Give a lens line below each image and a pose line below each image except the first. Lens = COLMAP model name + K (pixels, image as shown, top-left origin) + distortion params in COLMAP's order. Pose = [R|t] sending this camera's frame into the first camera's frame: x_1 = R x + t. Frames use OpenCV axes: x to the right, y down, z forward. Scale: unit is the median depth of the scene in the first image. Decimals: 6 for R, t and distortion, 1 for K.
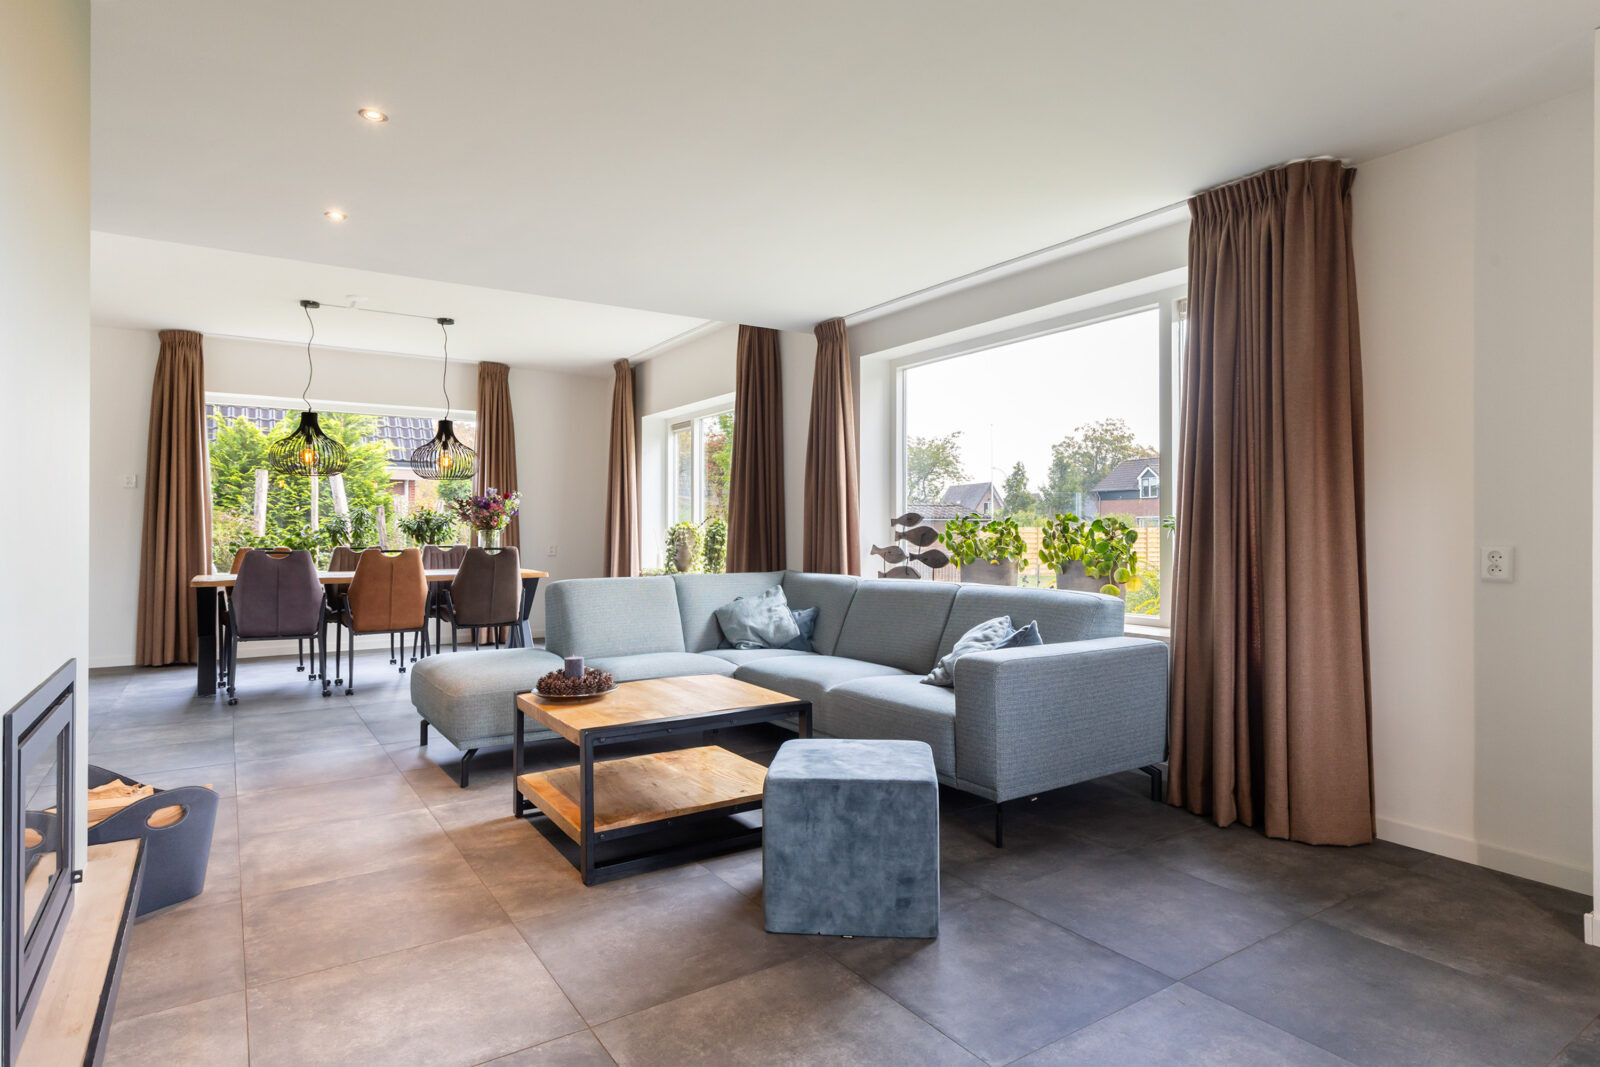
lens RADIAL K [[874.1, 0, 824.4], [0, 874.1, 520.1], [0, 0, 1]] dist [0.003028, 0.000505]
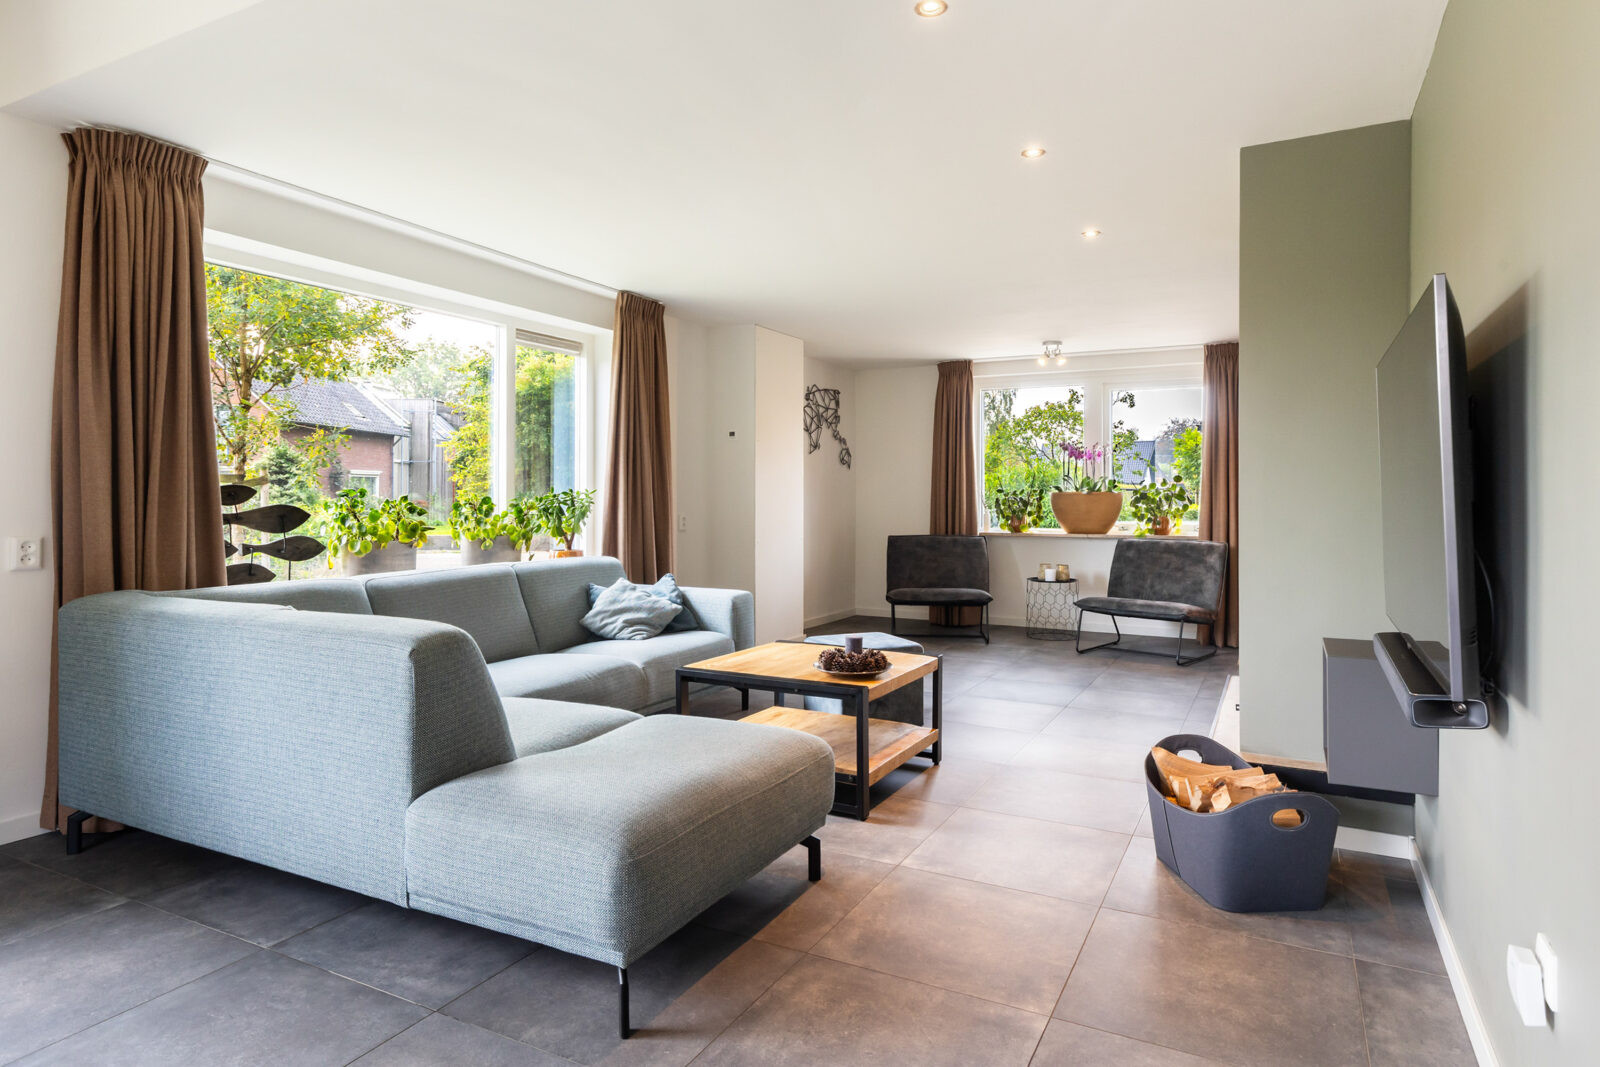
lens RADIAL K [[907.6, 0, 818.1], [0, 907.6, 497.0], [0, 0, 1]] dist [0.000229, 0.001575]
pose [[-0.469008, 0.002907, 0.883189, -0.771992], [-0.013898, 0.999846, -0.010672, 0.002677], [-0.883084, -0.017280, -0.468896, 0.978680]]
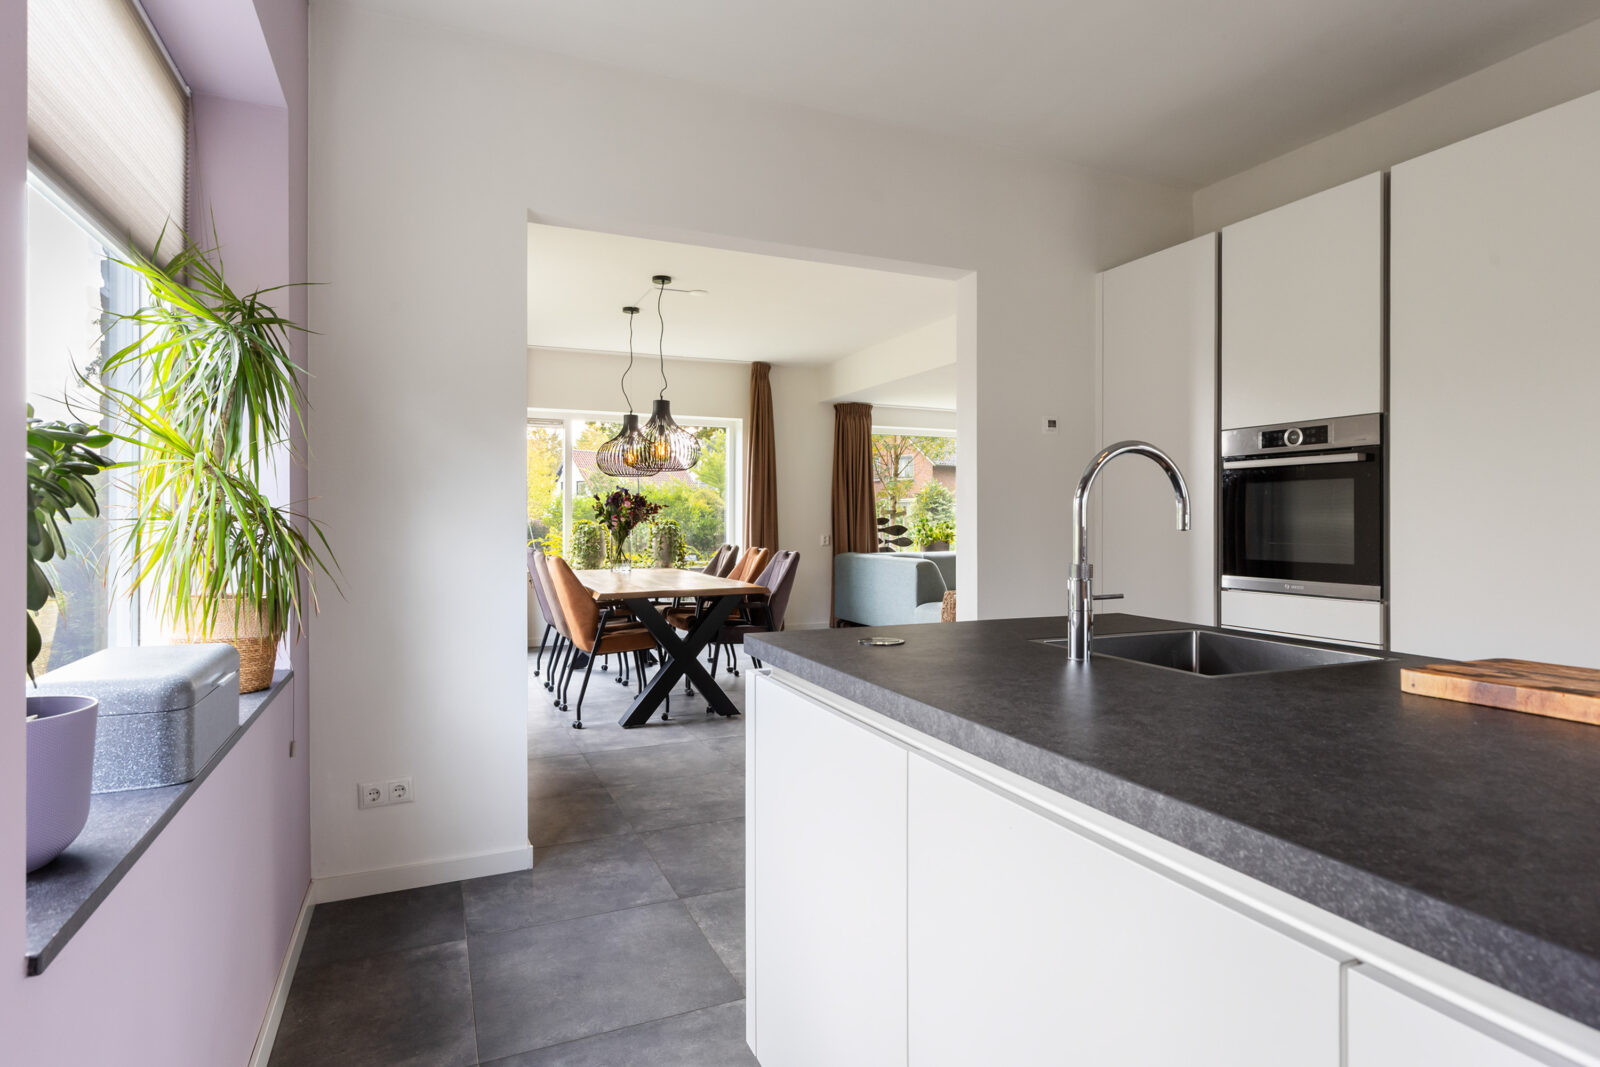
lens RADIAL K [[874.1, 0, 824.4], [0, 874.1, 520.1], [0, 0, 1]] dist [0.003028, 0.000505]
pose [[0.182067, 0.002919, 0.983282, -1.801192], [-0.013432, 0.999910, -0.000482, -0.000183], [-0.983194, -0.013120, 0.182090, 0.827929]]
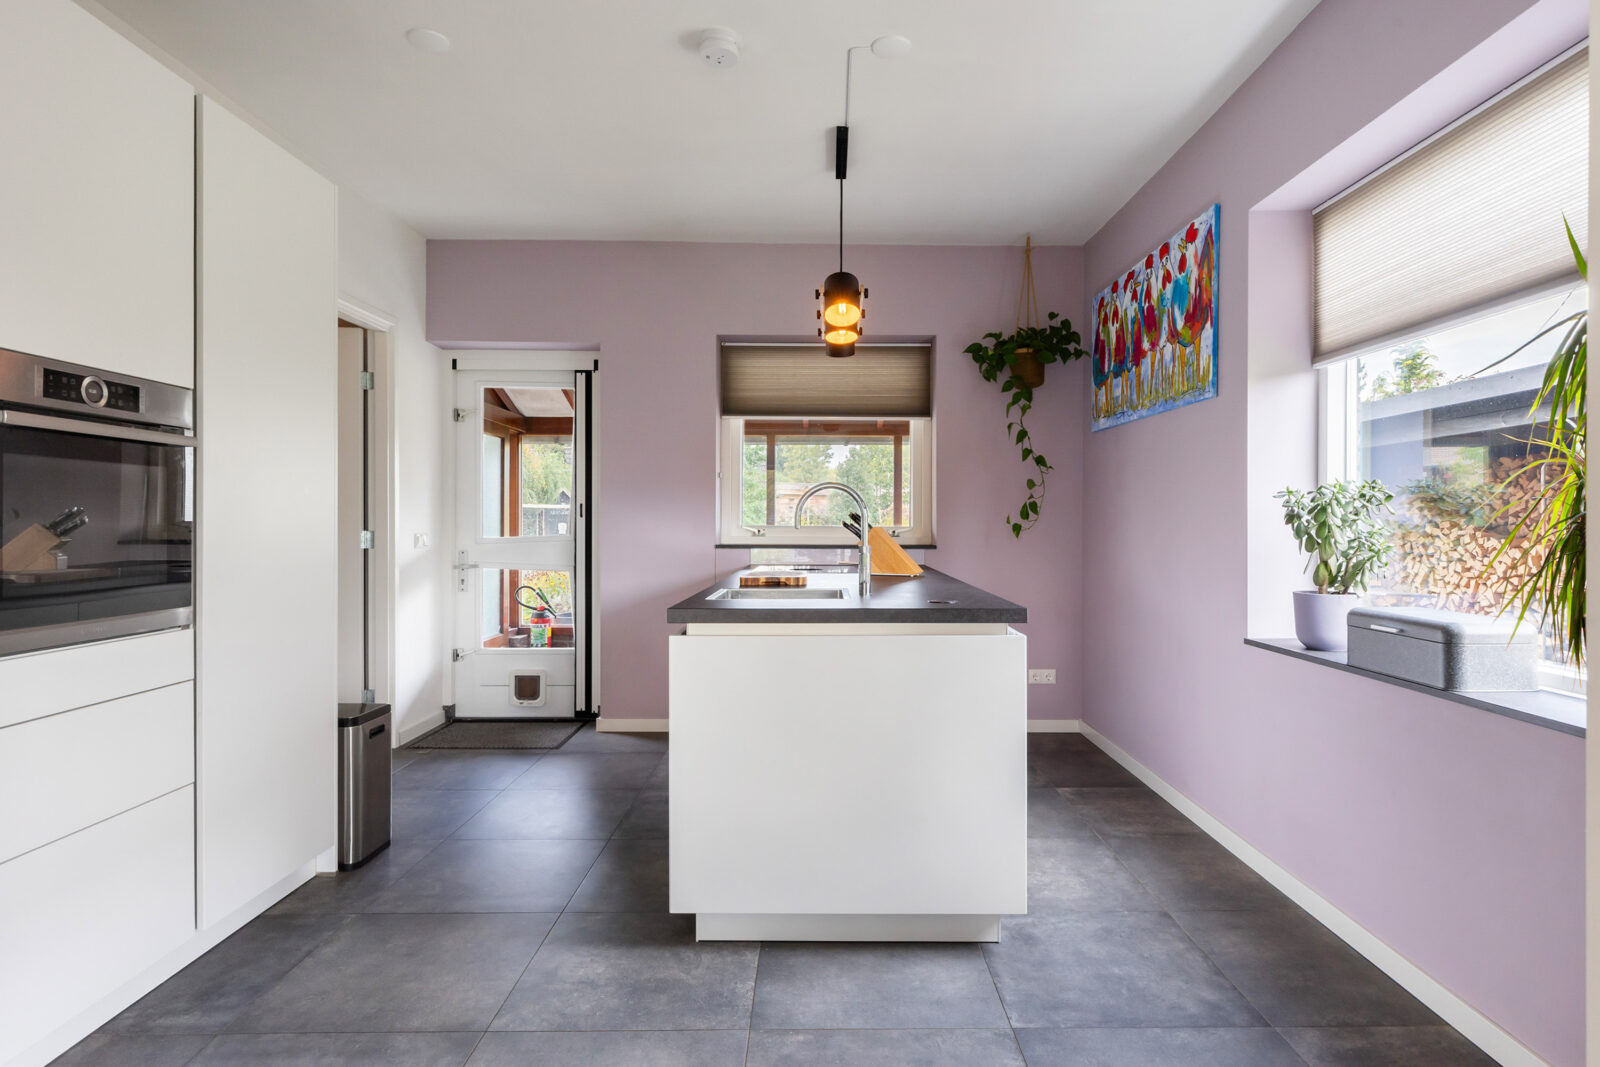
lens RADIAL K [[874.1, 0, 824.4], [0, 874.1, 520.1], [0, 0, 1]] dist [0.003028, 0.000505]
pose [[-0.562129, -0.003981, -0.827040, -0.991144], [0.012470, 0.999834, -0.013289, 0.003452], [0.826955, -0.017784, -0.561986, 1.104354]]
